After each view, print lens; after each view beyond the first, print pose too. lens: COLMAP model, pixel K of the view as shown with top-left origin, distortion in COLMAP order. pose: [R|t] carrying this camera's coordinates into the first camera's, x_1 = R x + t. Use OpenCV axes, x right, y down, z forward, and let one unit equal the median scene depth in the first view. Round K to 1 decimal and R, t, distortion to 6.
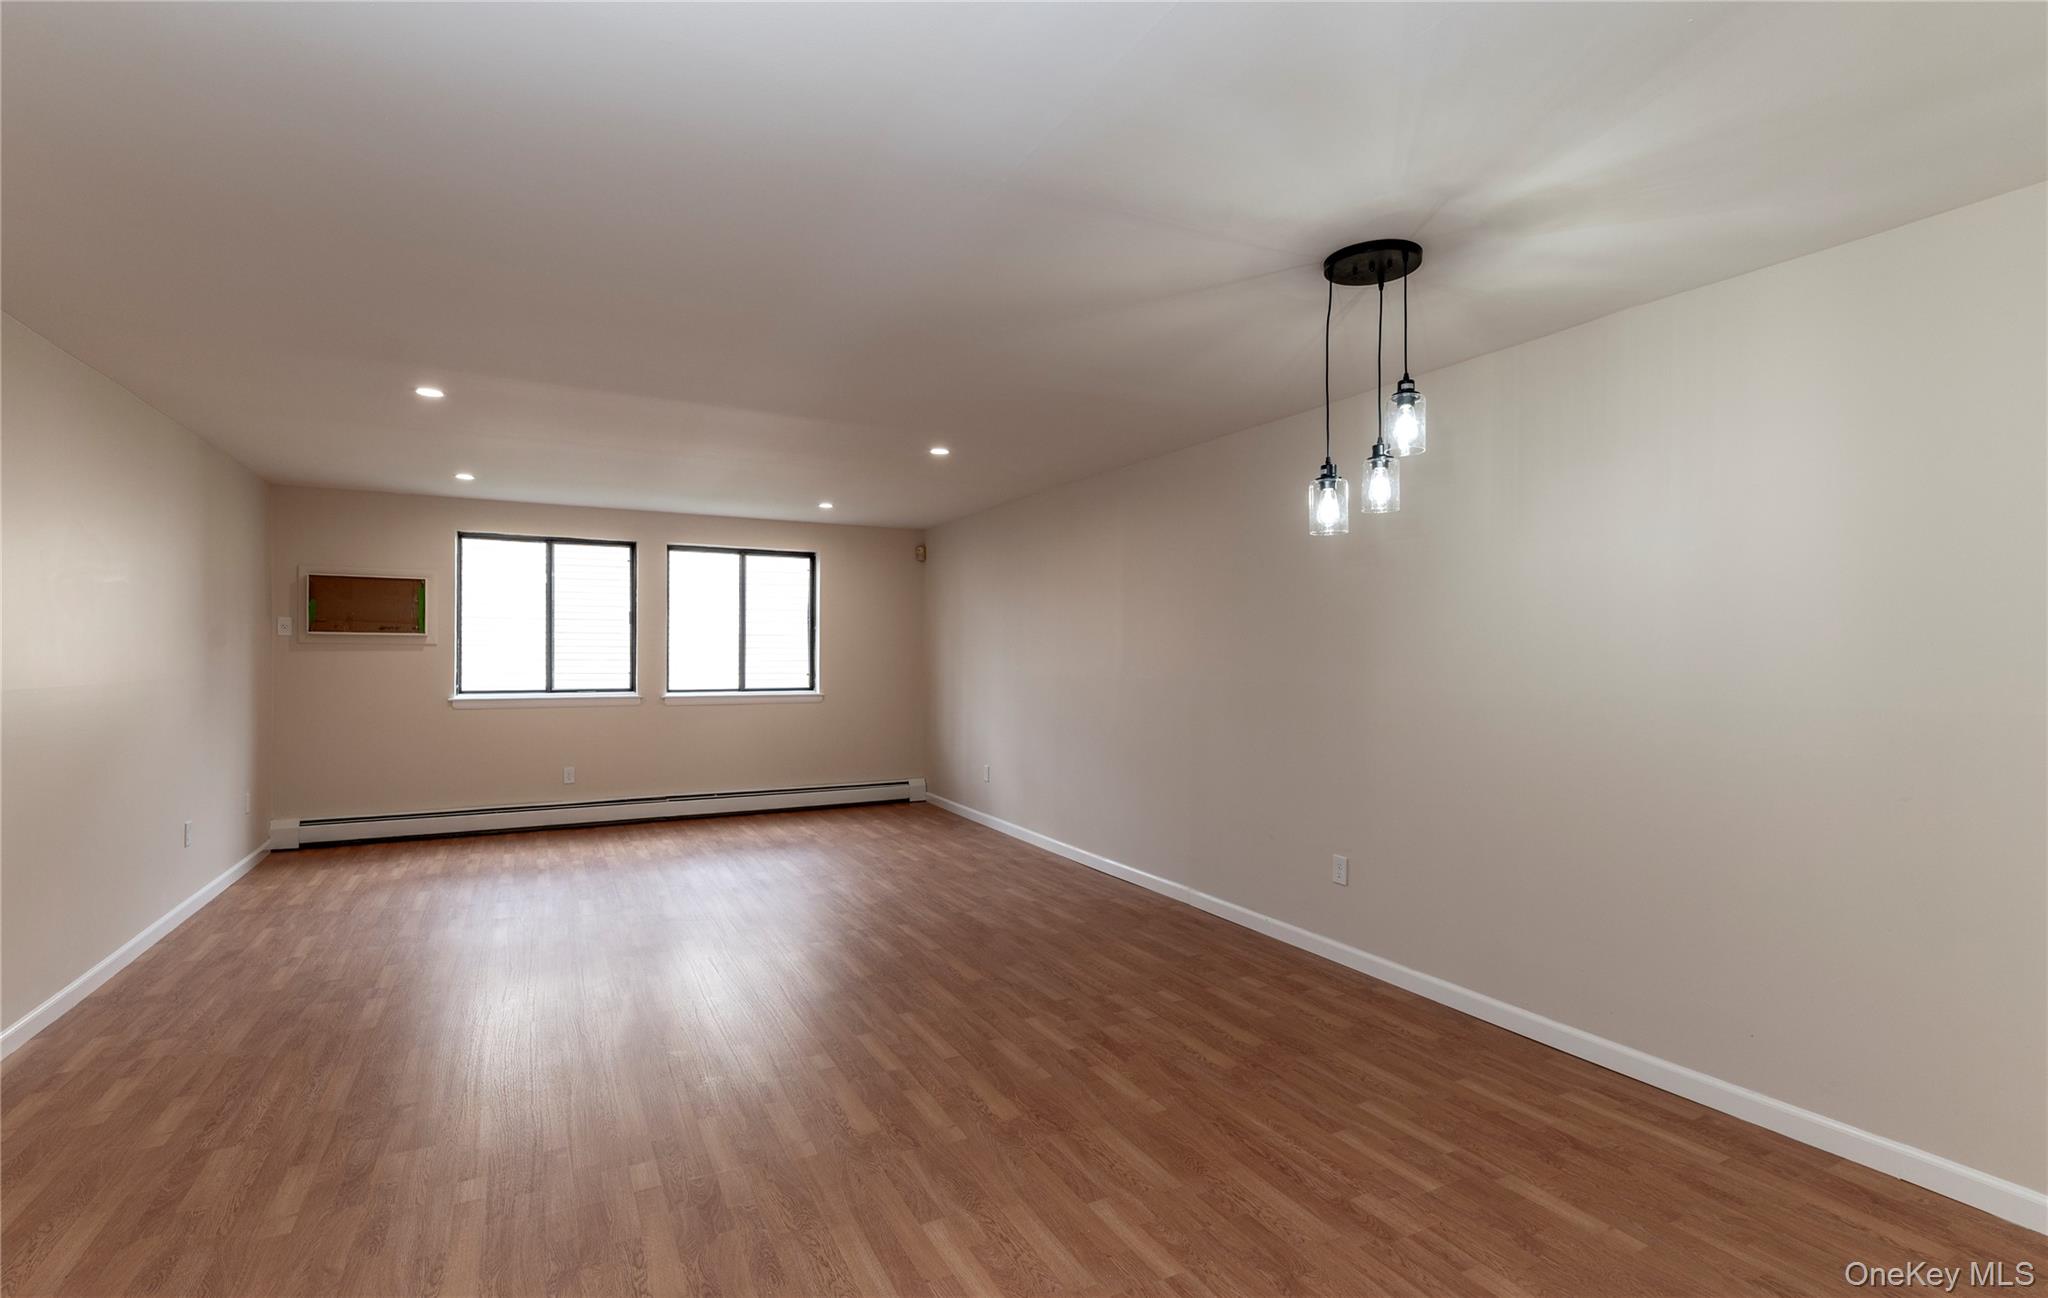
lens RADIAL K [[920.0, 0, 1036.2], [0, 920.0, 647.9], [0, 0, 1]] dist [-0.005545, 0.000233]
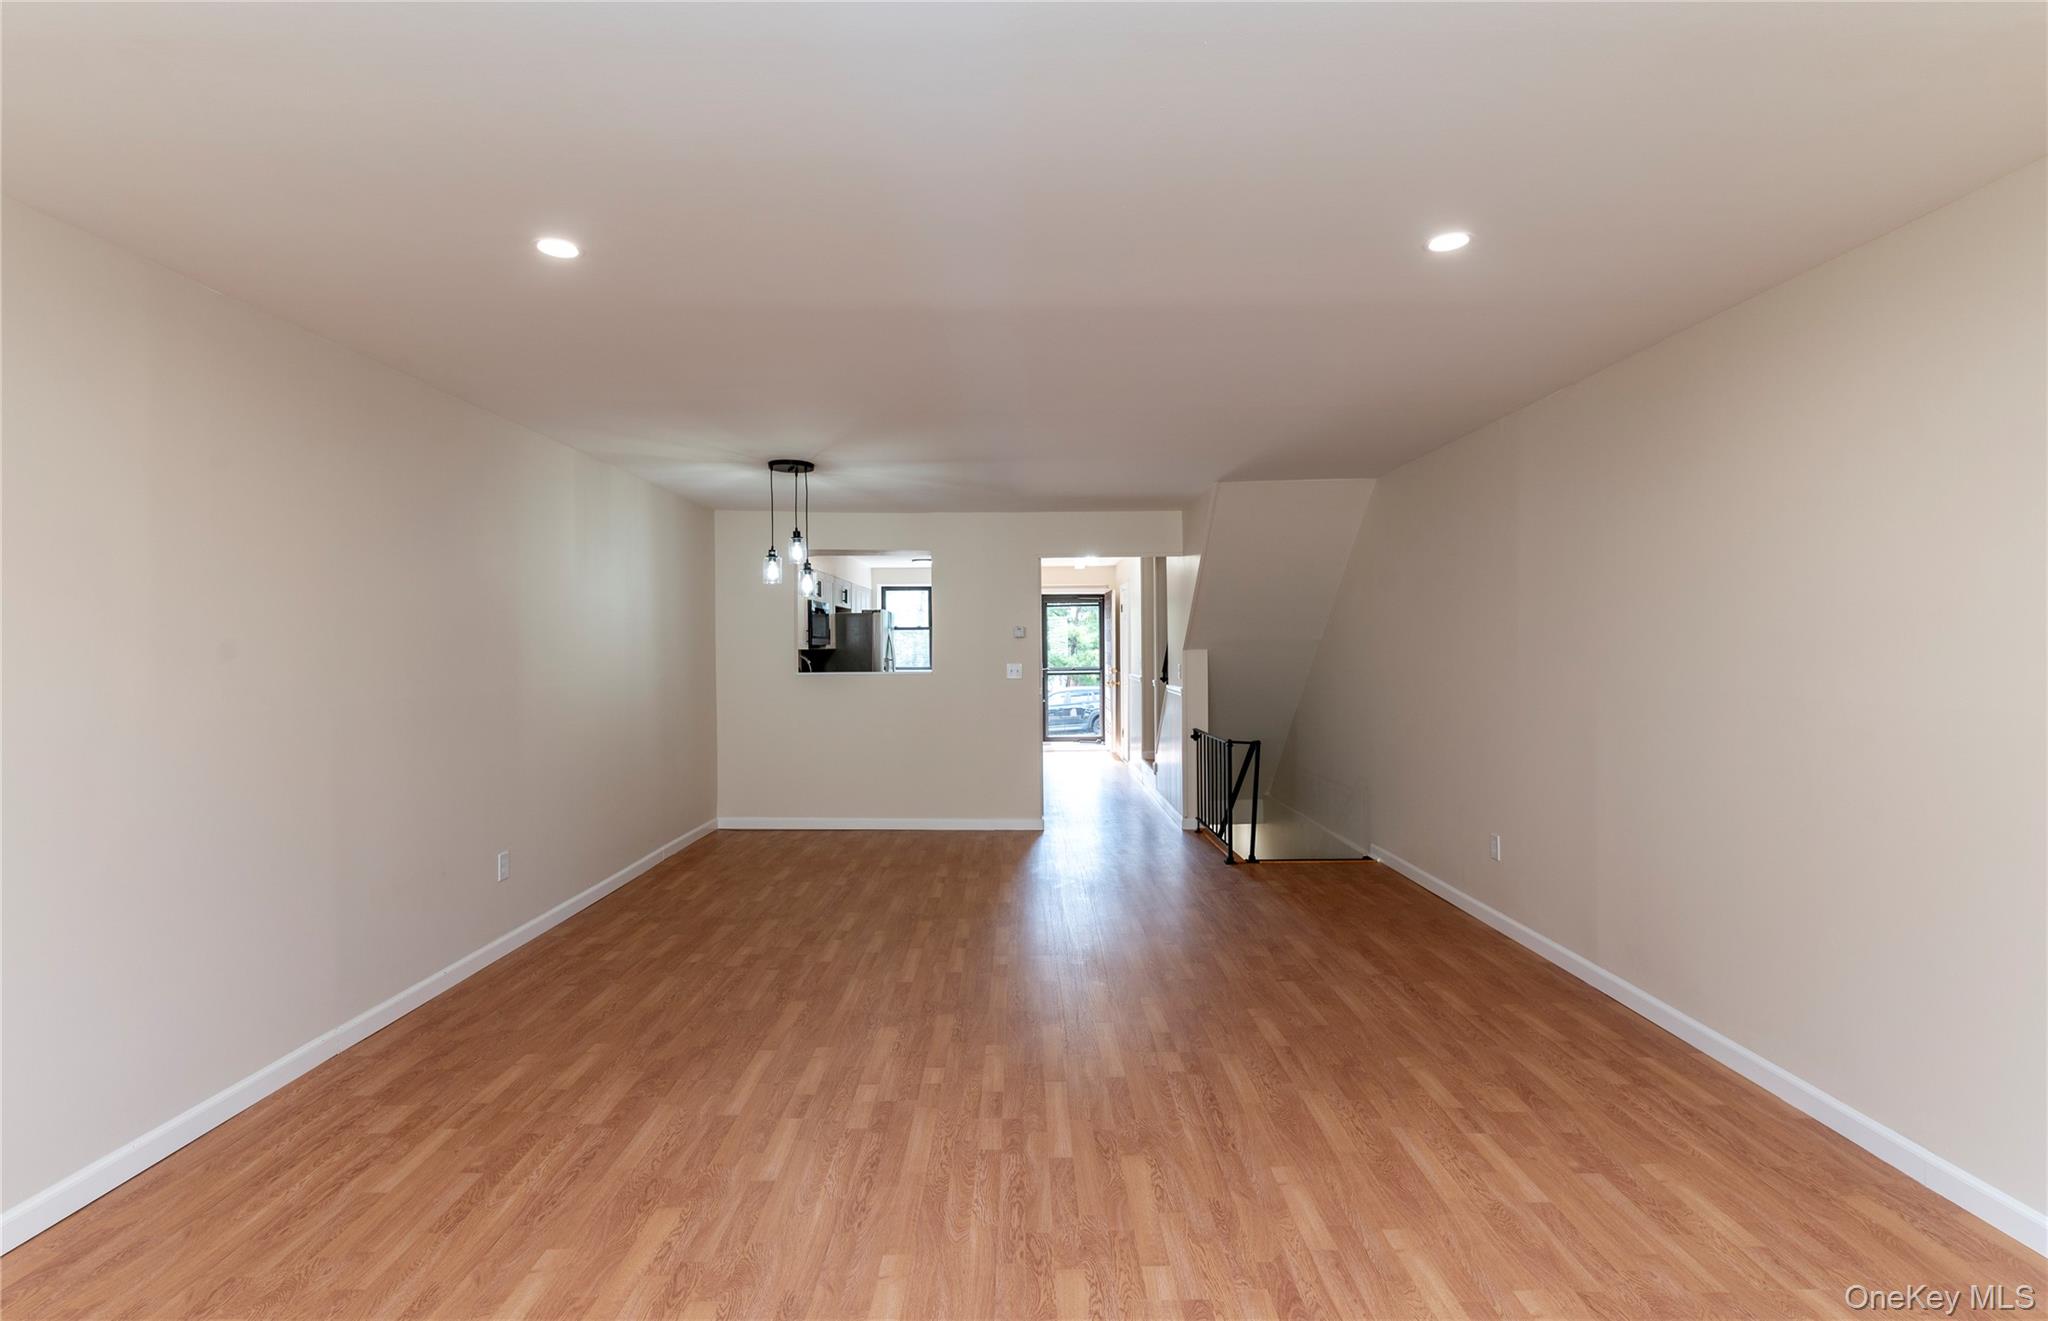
lens RADIAL K [[913.2, 0, 1026.7], [0, 913.2, 656.5], [0, 0, 1]] dist [-0.002863, -0.000176]
pose [[-0.878596, -0.000647, 0.477565, -0.738360], [0.002764, 0.999975, 0.006438, 0.000665], [-0.477557, 0.006977, -0.878573, 1.760154]]
